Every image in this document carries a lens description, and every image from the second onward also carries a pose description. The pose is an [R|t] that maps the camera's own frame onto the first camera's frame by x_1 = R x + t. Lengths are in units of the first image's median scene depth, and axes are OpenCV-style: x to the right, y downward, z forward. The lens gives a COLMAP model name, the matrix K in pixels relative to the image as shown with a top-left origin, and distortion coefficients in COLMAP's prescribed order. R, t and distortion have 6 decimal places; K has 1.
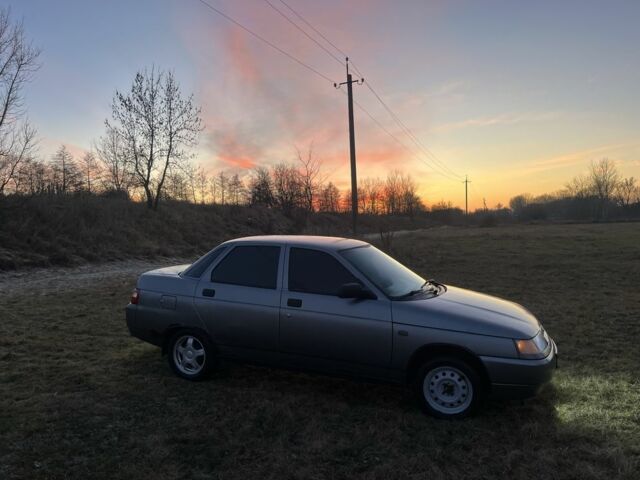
lens RADIAL K [[493.9, 0, 320.0], [0, 493.9, 240.0], [0, 0, 1]] dist [0.052774, -0.081618]
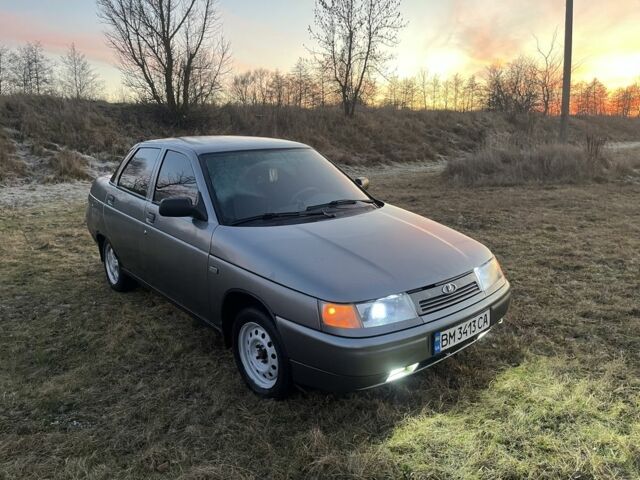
lens RADIAL K [[493.9, 0, 320.0], [0, 493.9, 240.0], [0, 0, 1]] dist [0.052774, -0.081618]
pose [[0.876573, 0.092929, -0.472211, 0.102956], [-0.006867, 0.983496, 0.180800, 0.002589], [0.481219, -0.155242, 0.862744, 0.074126]]
